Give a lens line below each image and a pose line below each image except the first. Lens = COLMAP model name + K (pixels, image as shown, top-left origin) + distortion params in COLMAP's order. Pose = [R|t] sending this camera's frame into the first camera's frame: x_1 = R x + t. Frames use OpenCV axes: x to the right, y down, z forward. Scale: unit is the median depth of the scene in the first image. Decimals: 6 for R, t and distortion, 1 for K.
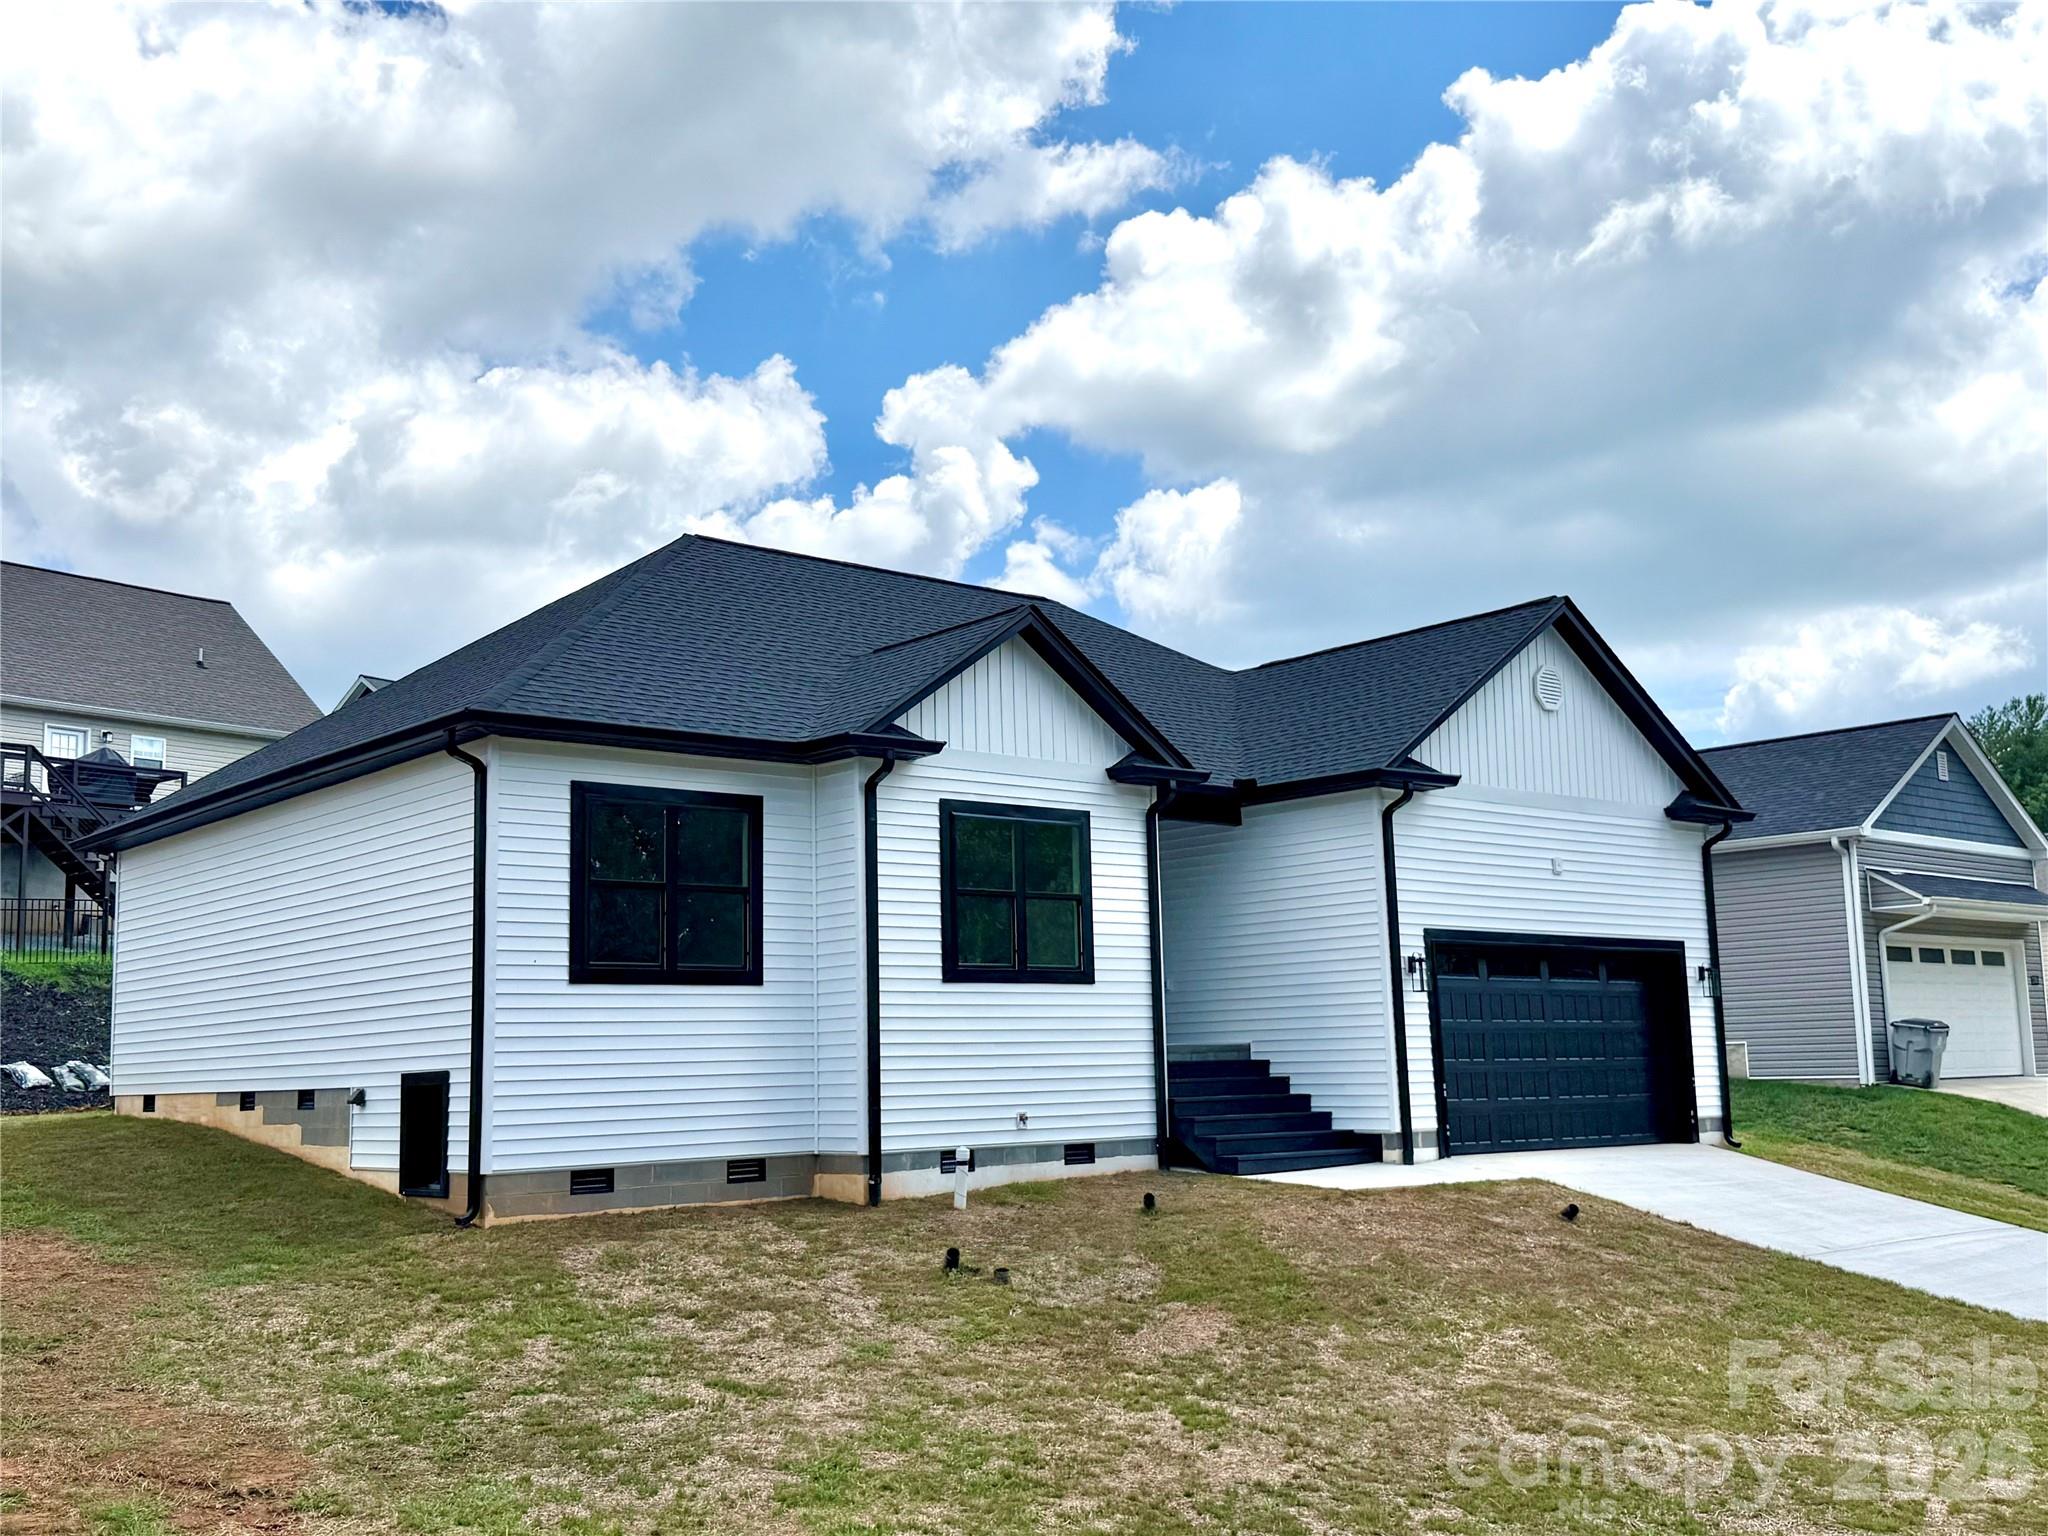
lens RADIAL K [[2076.6, 0, 1024.0], [0, 2076.6, 768.0], [0, 0, 1]] dist [0.286406, 0.003287]
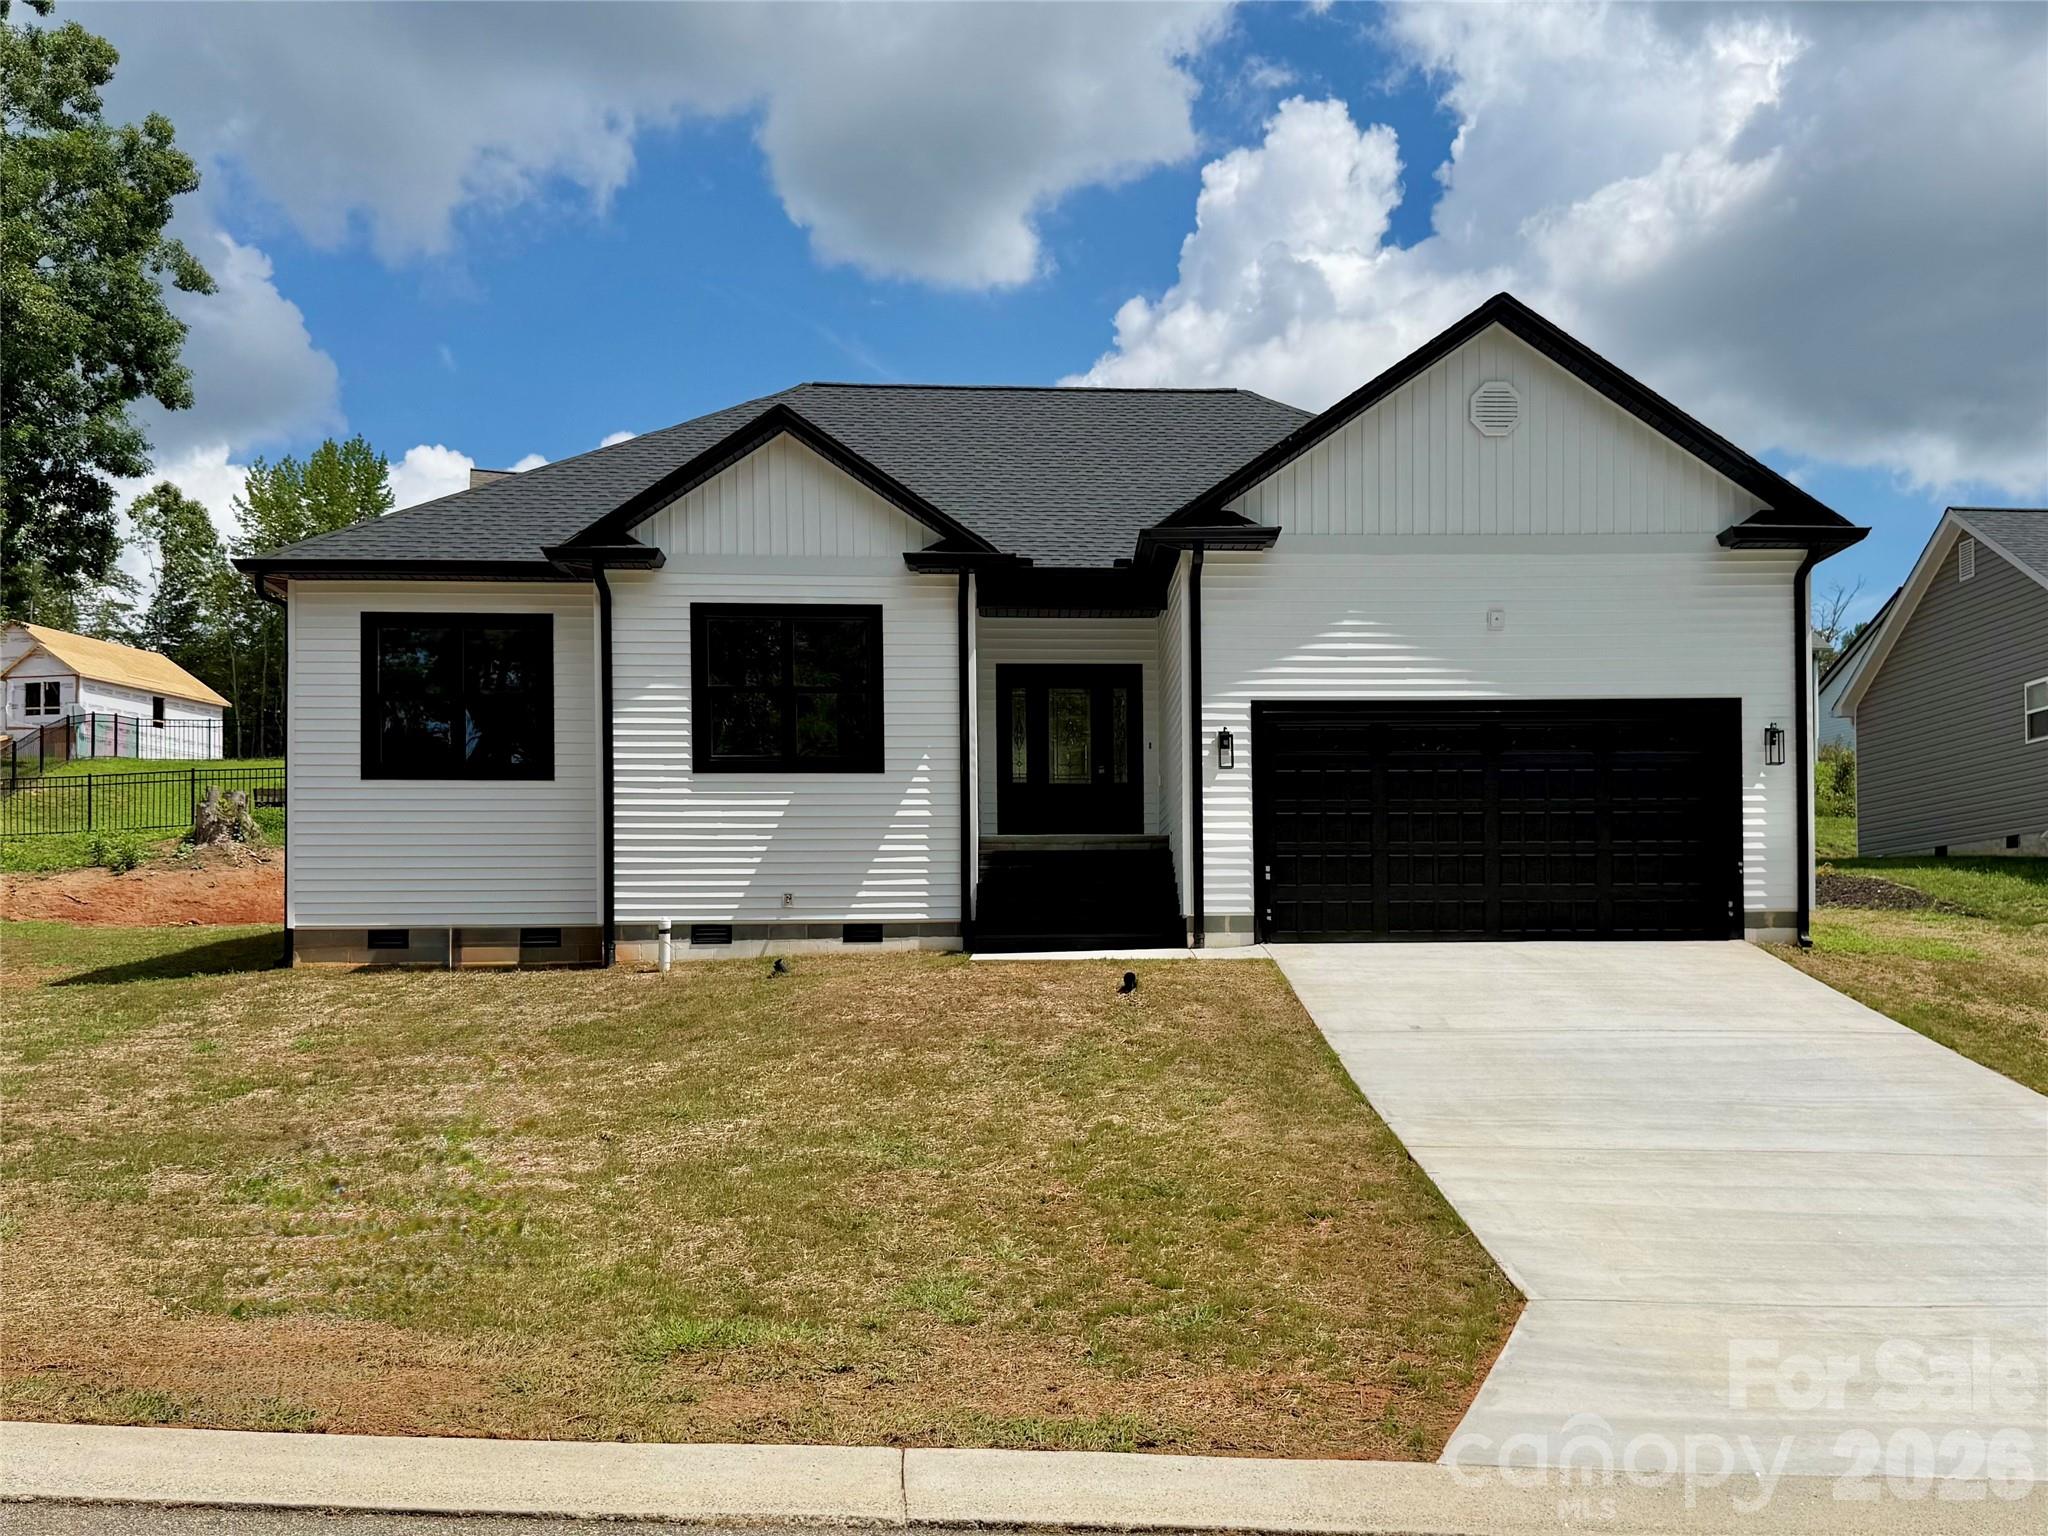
lens RADIAL K [[1423.9, 0, 1024.0], [0, 1423.9, 768.0], [0, 0, 1]] dist [0.098496, 0.000077]
pose [[0.803526, -0.021702, -0.594874, 0.500838], [0.079019, 0.994380, 0.070458, 0.056866], [0.590002, -0.103622, 0.800725, 0.474759]]
